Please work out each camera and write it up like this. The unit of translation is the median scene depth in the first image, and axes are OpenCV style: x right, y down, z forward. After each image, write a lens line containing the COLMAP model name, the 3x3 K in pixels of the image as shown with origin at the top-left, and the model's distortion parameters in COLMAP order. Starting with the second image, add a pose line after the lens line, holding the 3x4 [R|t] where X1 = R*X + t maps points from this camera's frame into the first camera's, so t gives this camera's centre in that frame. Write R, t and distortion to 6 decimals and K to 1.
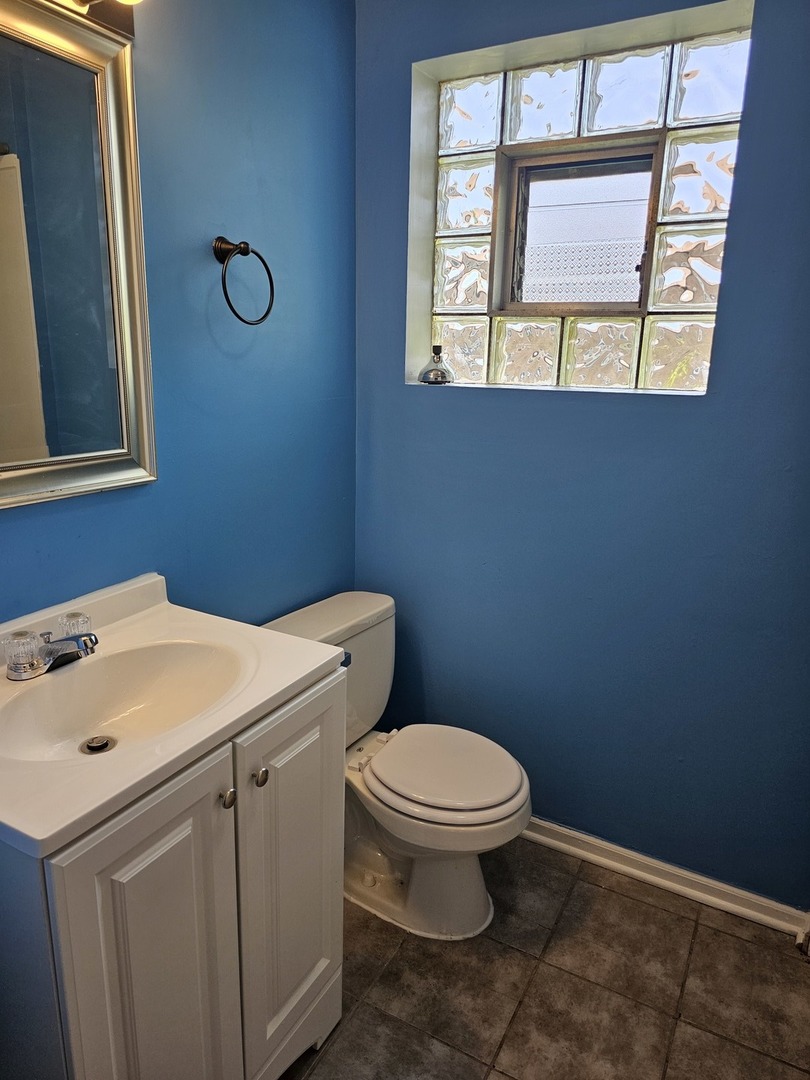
lens RADIAL K [[729.7, 0, 402.2], [0, 729.7, 540.6], [0, 0, 1]] dist [0.054296, -0.045704]
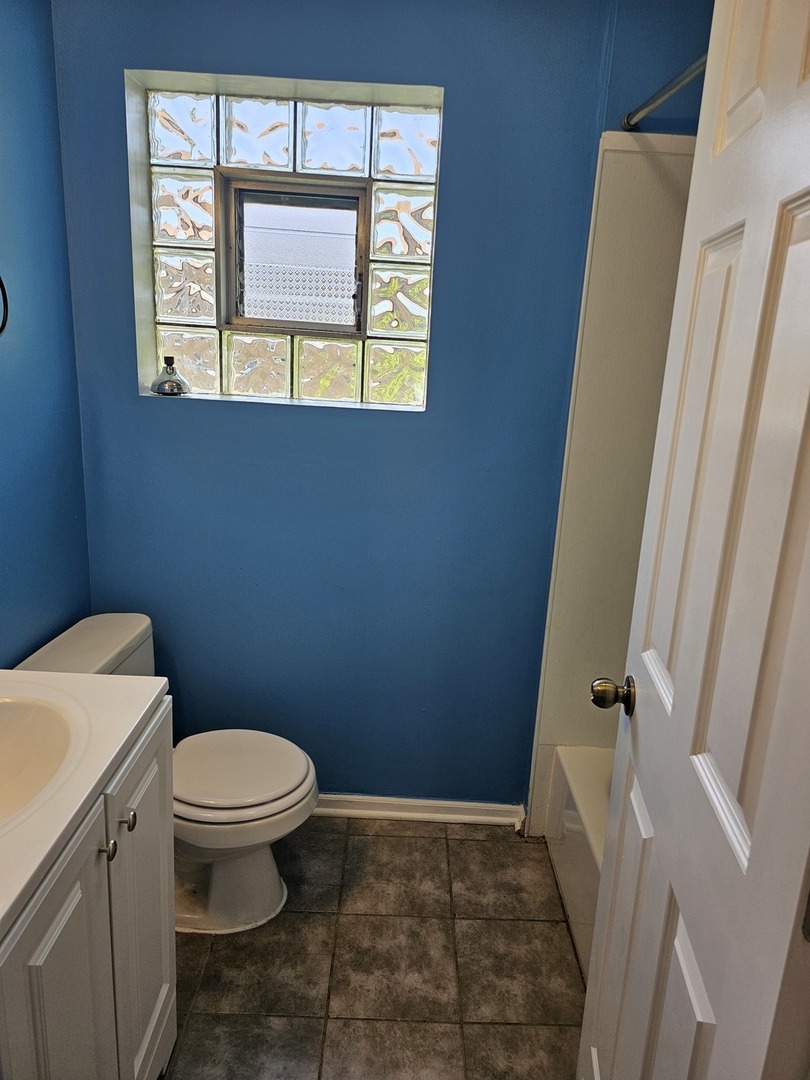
lens RADIAL K [[729.7, 0, 408.1], [0, 729.7, 537.3], [0, 0, 1]] dist [0.054296, -0.045704]
pose [[0.867809, -0.101401, 0.486441, -0.203841], [0.088558, 0.994846, 0.049395, -0.048502], [-0.488942, 0.000213, 0.872316, -0.032709]]
